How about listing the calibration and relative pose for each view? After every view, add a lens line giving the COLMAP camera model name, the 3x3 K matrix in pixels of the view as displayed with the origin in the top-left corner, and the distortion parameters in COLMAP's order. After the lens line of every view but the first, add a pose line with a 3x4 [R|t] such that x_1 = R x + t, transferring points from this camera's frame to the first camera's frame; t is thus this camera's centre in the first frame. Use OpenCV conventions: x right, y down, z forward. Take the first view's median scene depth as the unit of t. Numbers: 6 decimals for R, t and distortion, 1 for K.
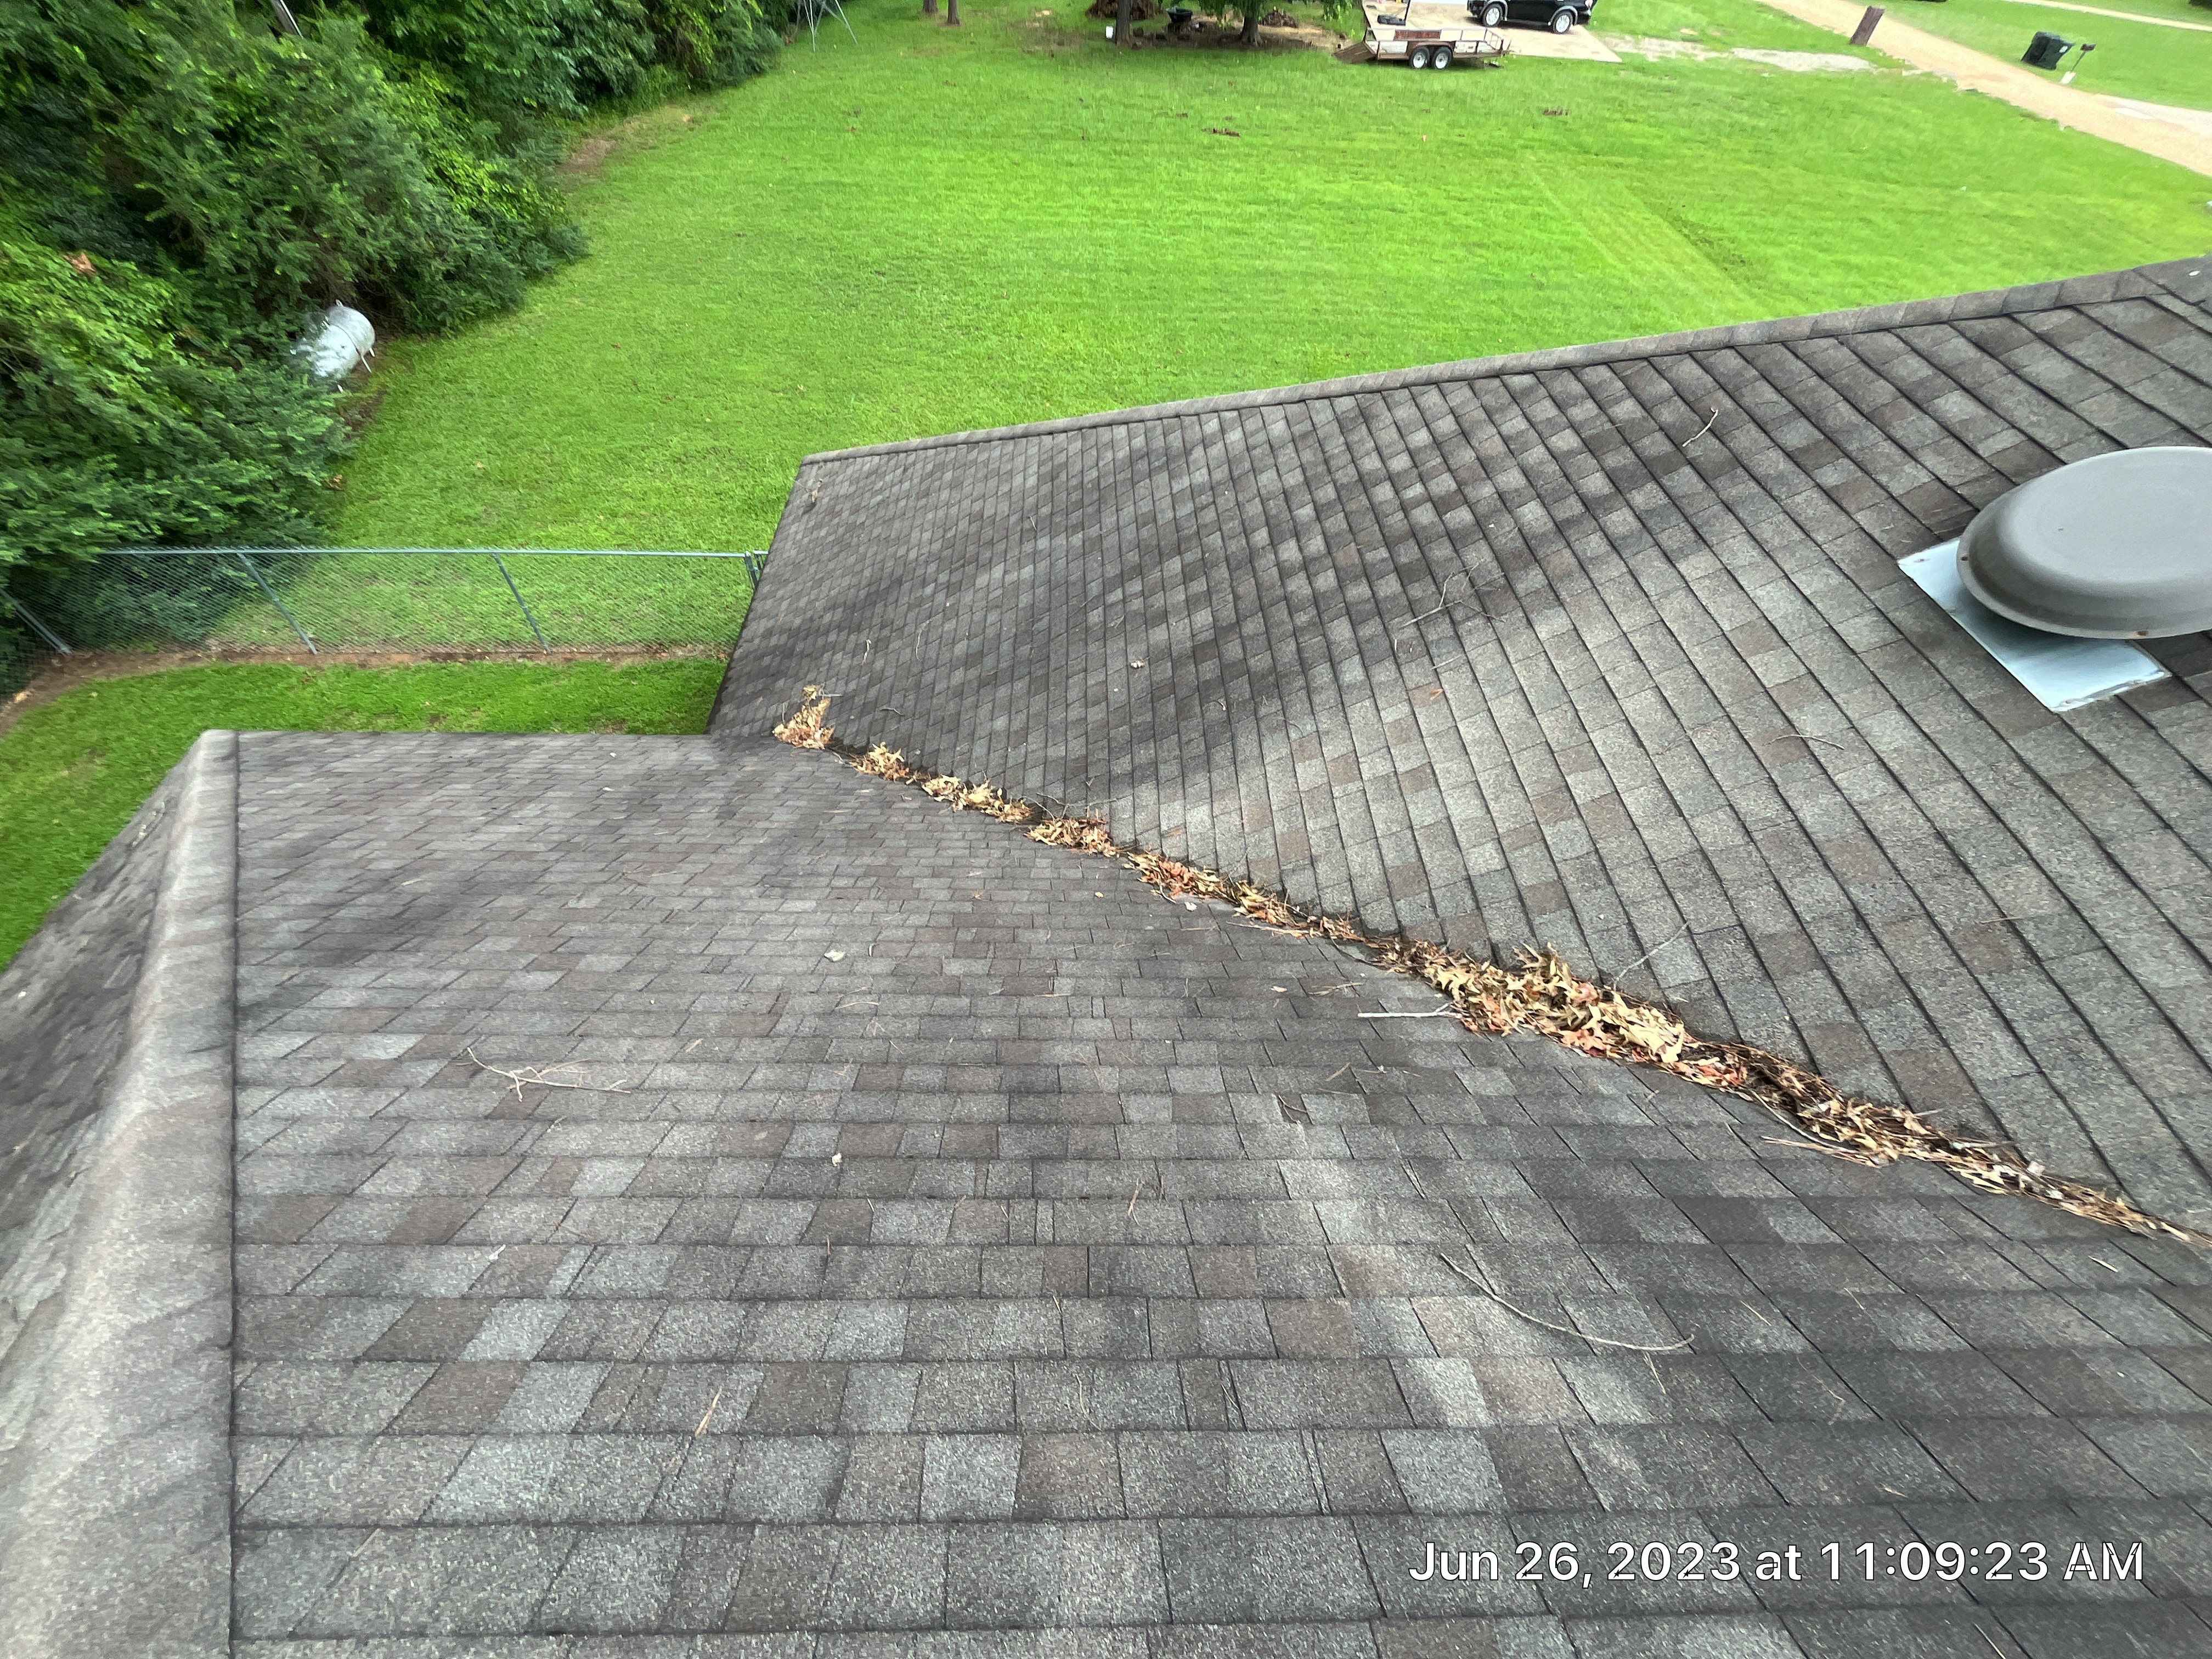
lens RADIAL K [[889.6, 0, 1109.2], [0, 889.6, 831.9], [0, 0, 1]] dist [-0.001202, -0.000623]
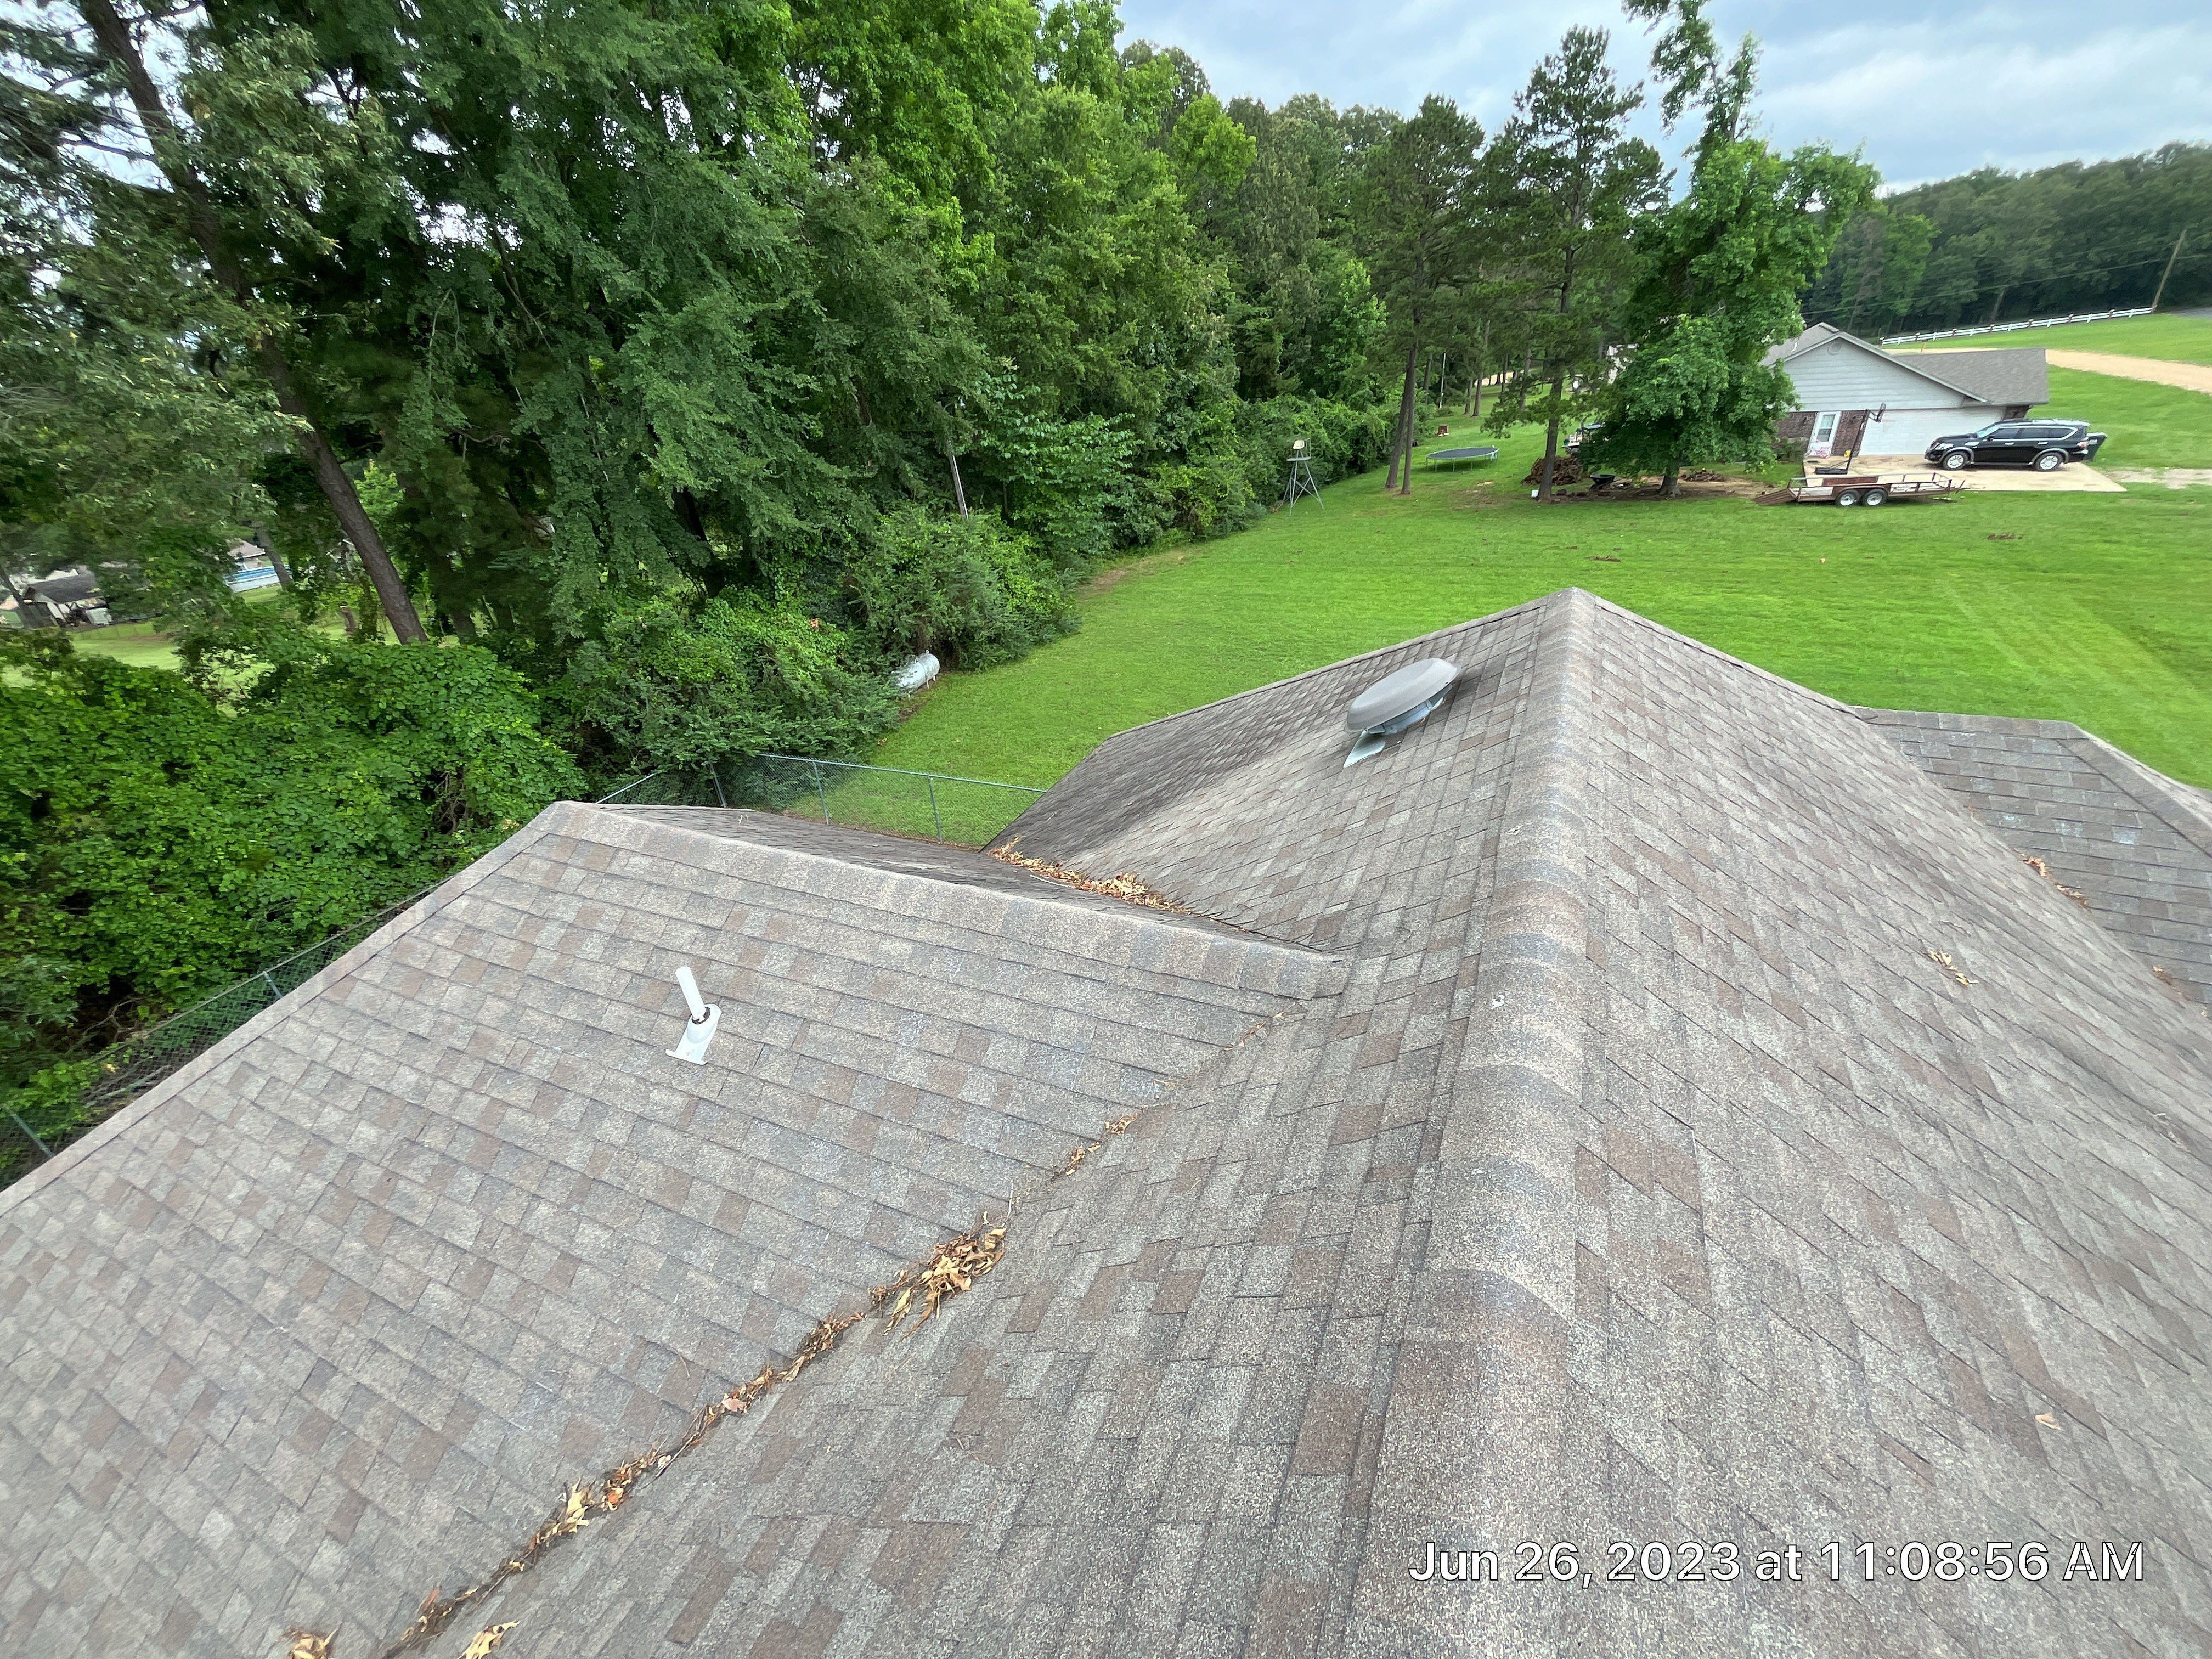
lens RADIAL K [[894.6, 0, 1106.6], [0, 894.6, 827.7], [0, 0, 1]] dist [0.001346, -0.001115]
pose [[0.879797, 0.121004, -0.459690, 0.200022], [-0.283997, 0.909295, -0.304186, 0.099481], [0.381186, 0.398172, 0.834360, -0.115335]]
